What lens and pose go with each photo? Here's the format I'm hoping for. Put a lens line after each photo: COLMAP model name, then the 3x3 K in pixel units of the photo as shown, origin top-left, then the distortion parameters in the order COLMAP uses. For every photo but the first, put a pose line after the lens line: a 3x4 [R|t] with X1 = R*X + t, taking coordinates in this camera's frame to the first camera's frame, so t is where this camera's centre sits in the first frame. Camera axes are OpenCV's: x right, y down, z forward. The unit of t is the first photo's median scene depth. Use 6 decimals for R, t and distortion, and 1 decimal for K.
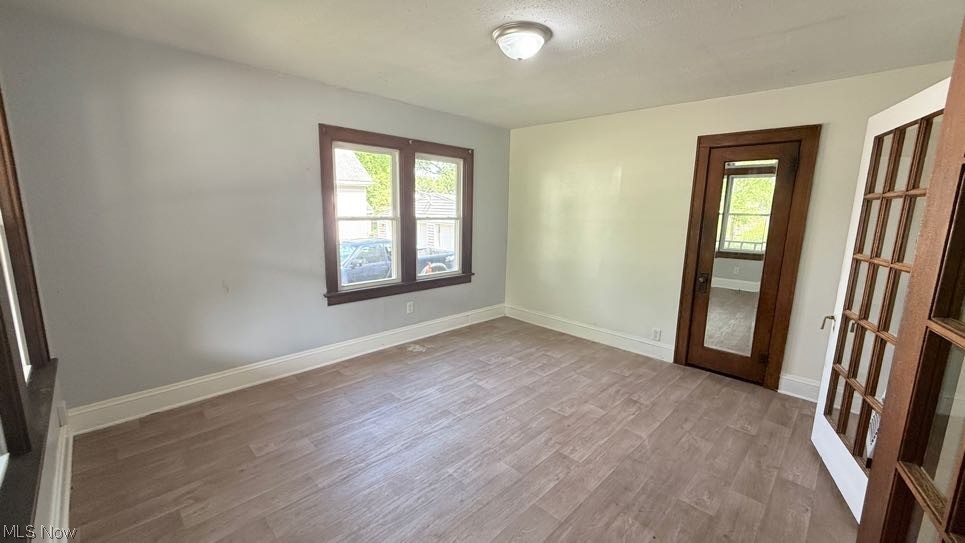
lens RADIAL K [[385.7, 0, 482.8], [0, 385.7, 267.8], [0, 0, 1]] dist [0.002968, -0.000566]
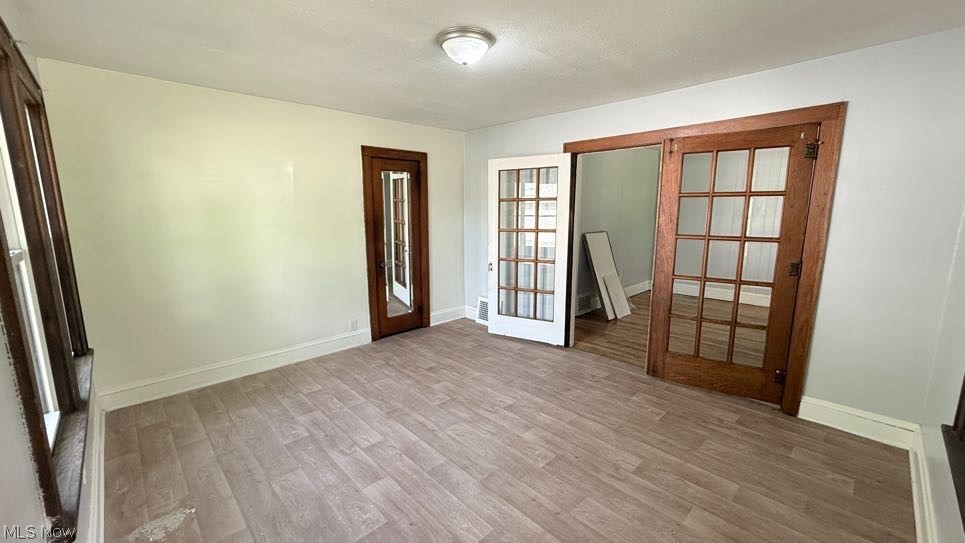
lens RADIAL K [[385.7, 0, 474.9], [0, 385.7, 270.9], [0, 0, 1]] dist [0.002968, -0.000566]
pose [[0.037540, -0.183836, 0.982240, -0.711229], [0.161068, 0.971194, 0.175613, -0.135763], [-0.986229, 0.151614, 0.066069, 0.717569]]
